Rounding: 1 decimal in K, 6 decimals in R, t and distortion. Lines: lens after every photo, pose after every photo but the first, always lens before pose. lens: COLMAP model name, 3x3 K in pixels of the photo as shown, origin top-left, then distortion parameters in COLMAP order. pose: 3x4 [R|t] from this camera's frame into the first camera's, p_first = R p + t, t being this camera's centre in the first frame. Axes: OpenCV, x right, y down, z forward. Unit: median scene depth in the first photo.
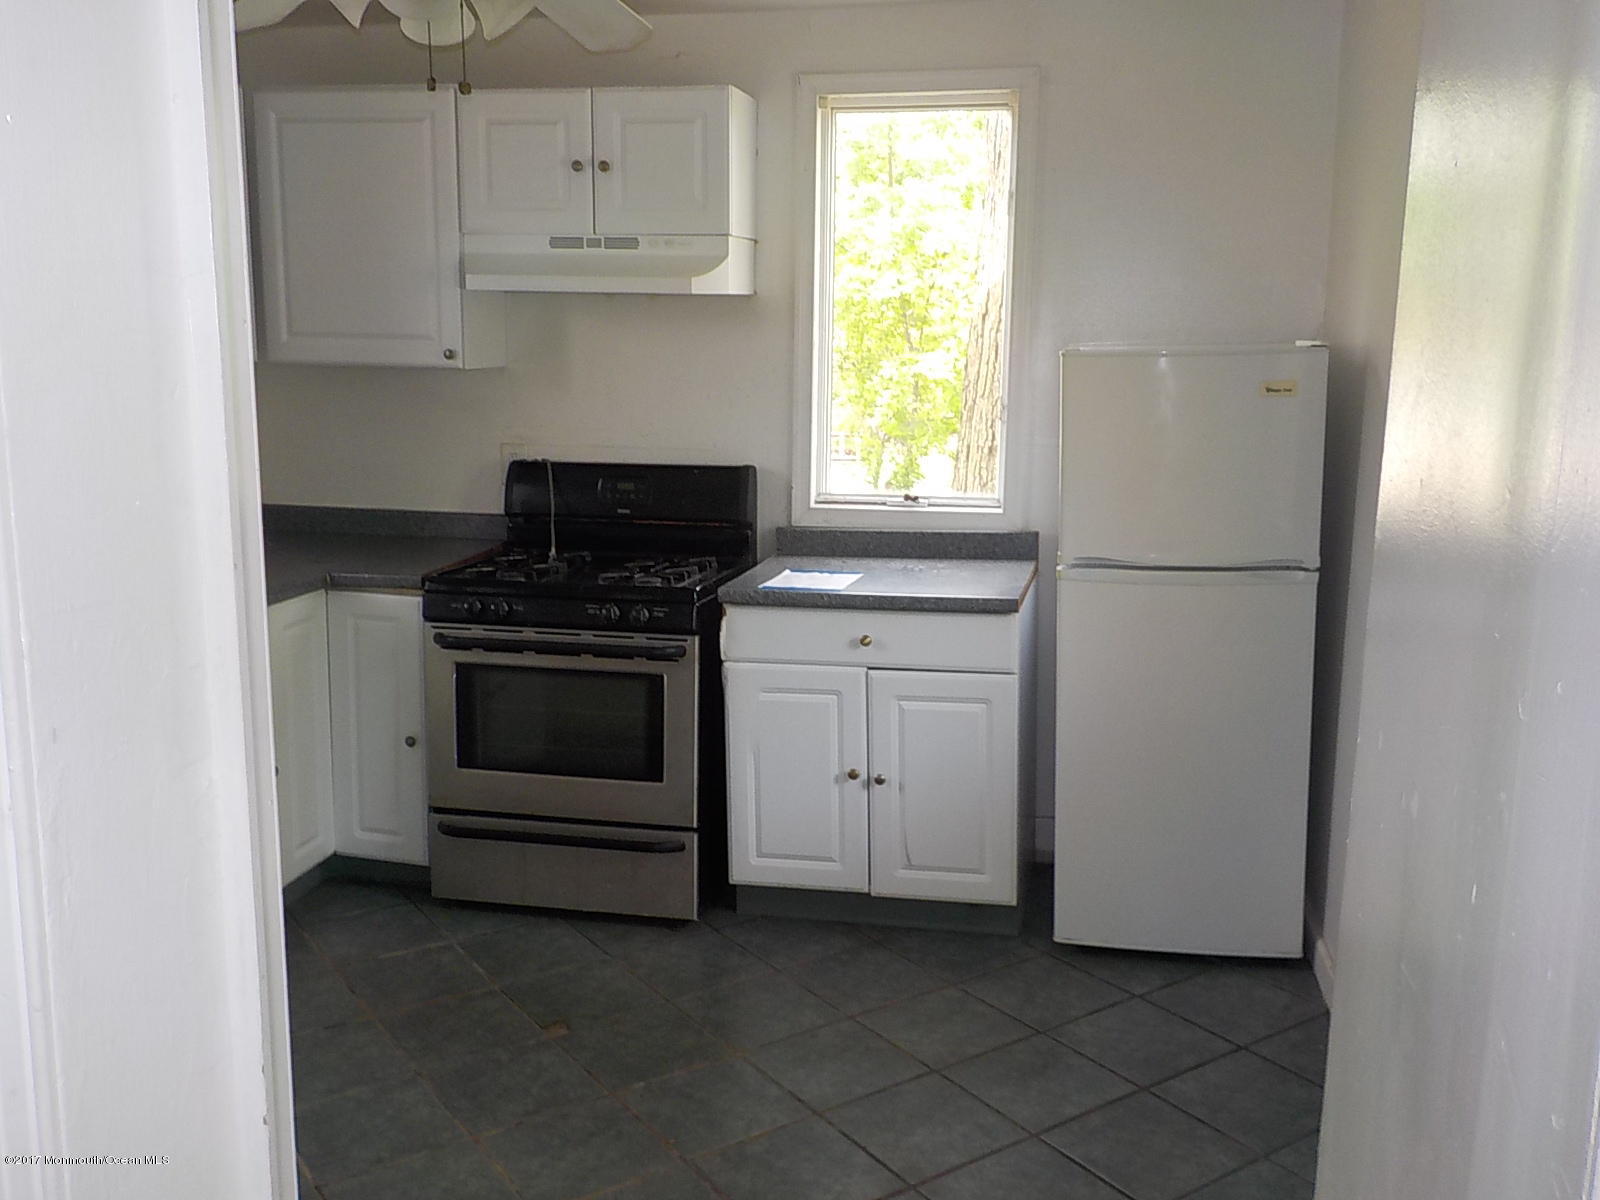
lens RADIAL K [[1481.7, 0, 800.0], [0, 1481.7, 601.4], [0, 0, 1]] dist [0.019214, 0.000000]
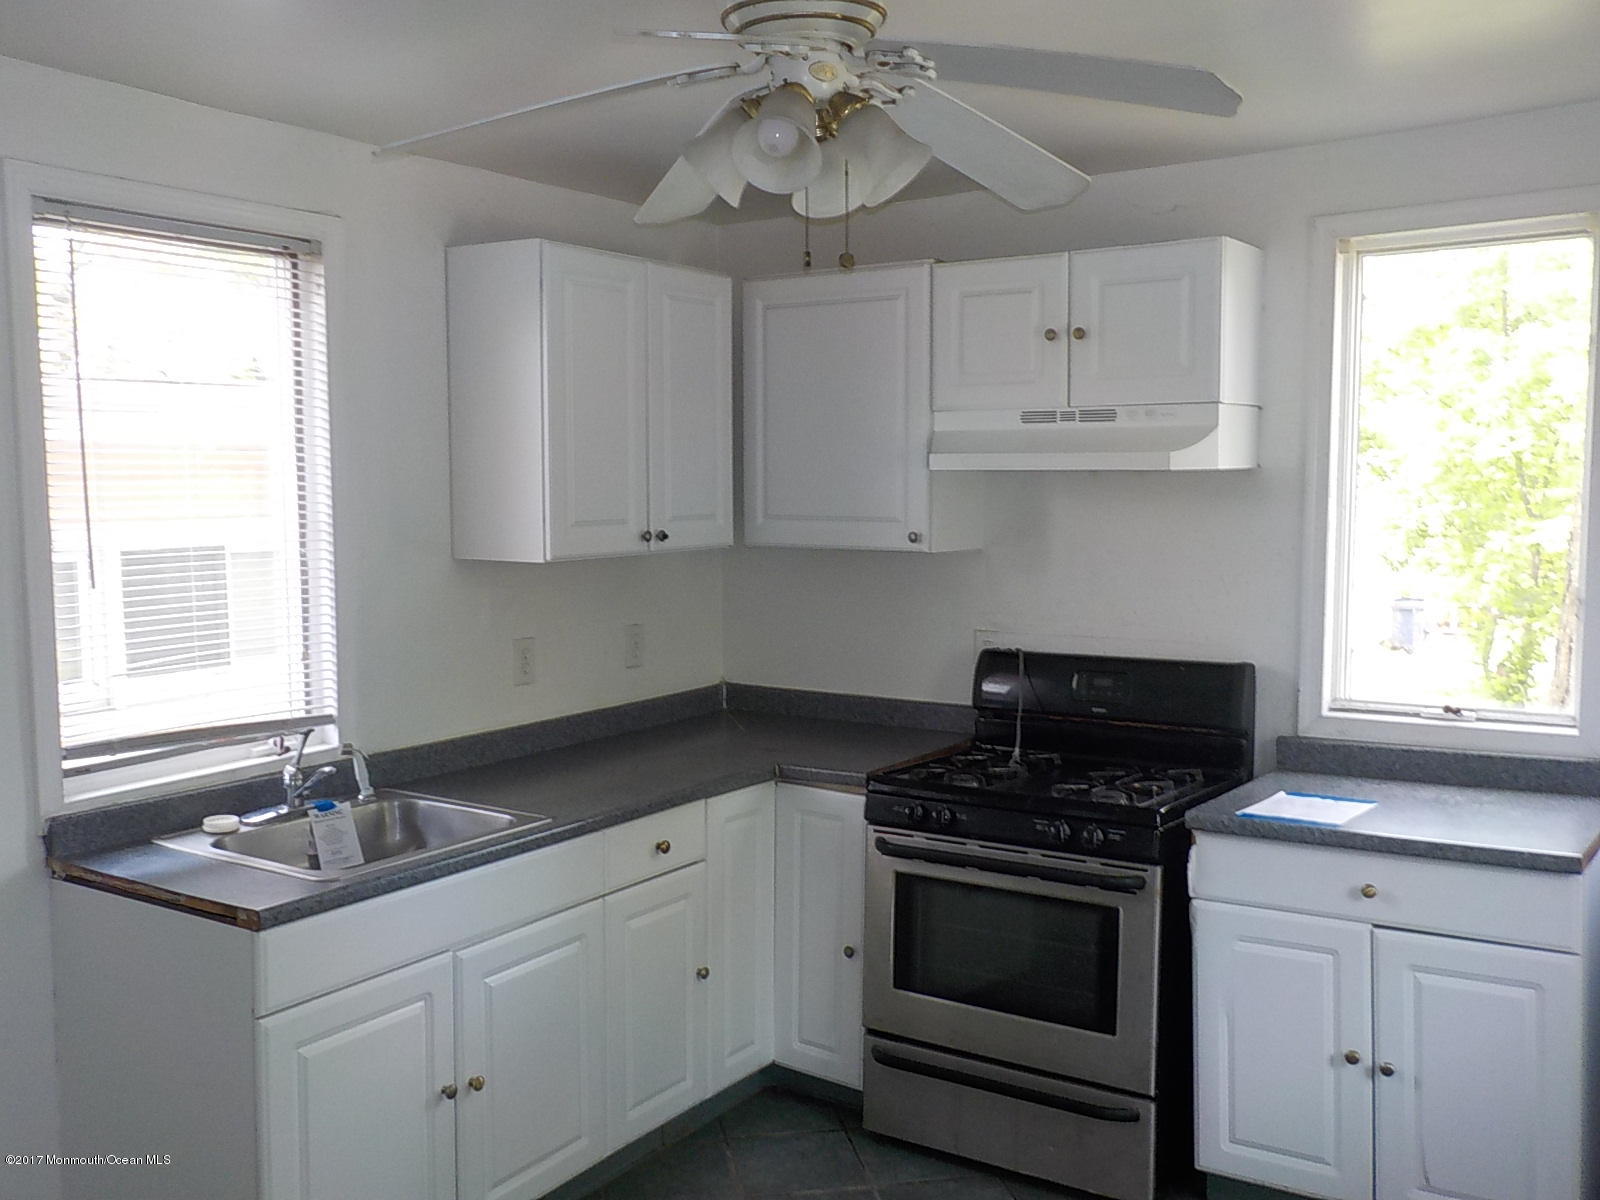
lens RADIAL K [[1481.7, 0, 804.2], [0, 1481.7, 609.5], [0, 0, 1]] dist [0.019214, 0.000000]
pose [[0.922582, 0.017253, -0.385414, 0.064750], [-0.056855, 0.994172, -0.091592, -0.031842], [0.381588, 0.106414, 0.918187, 0.117175]]
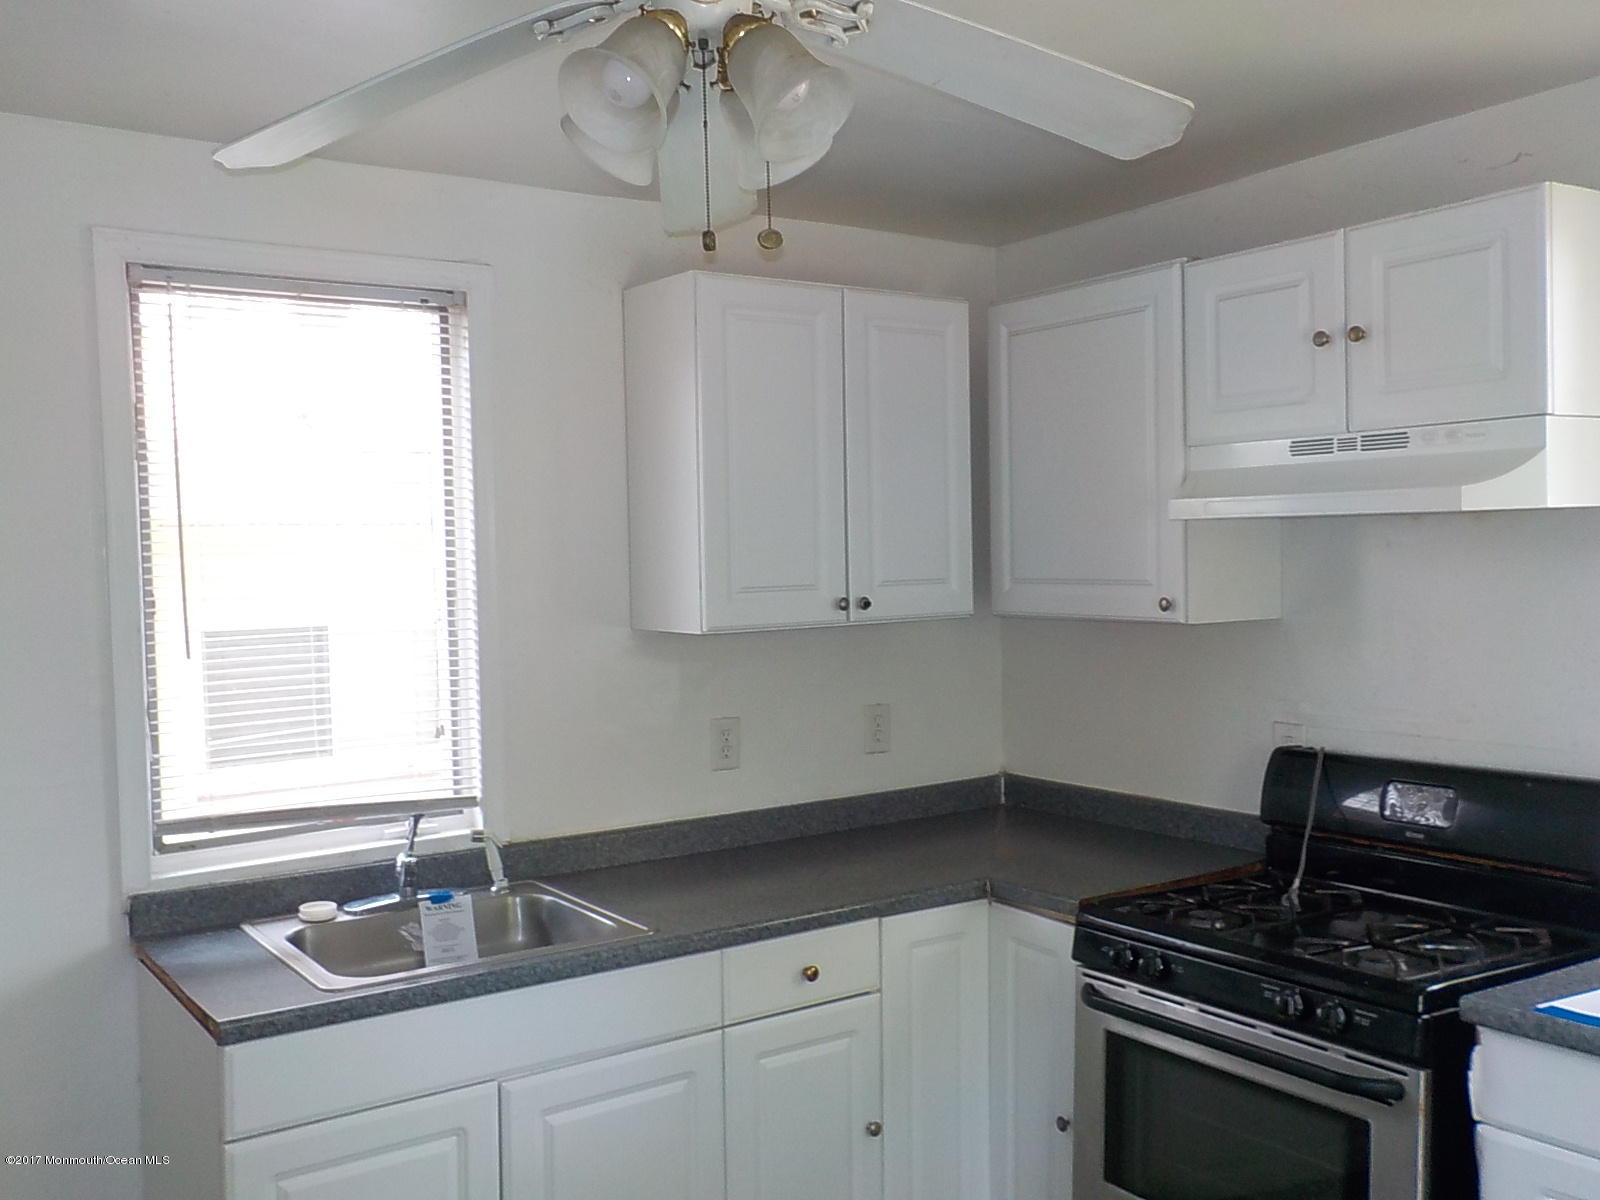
lens RADIAL K [[1481.7, 0, 804.6], [0, 1481.7, 606.3], [0, 0, 1]] dist [0.019214, 0.000000]
pose [[0.711593, -0.002365, -0.702588, 0.166954], [-0.102847, 0.988872, -0.107494, -0.067928], [0.695024, 0.148751, 0.703431, 0.354154]]
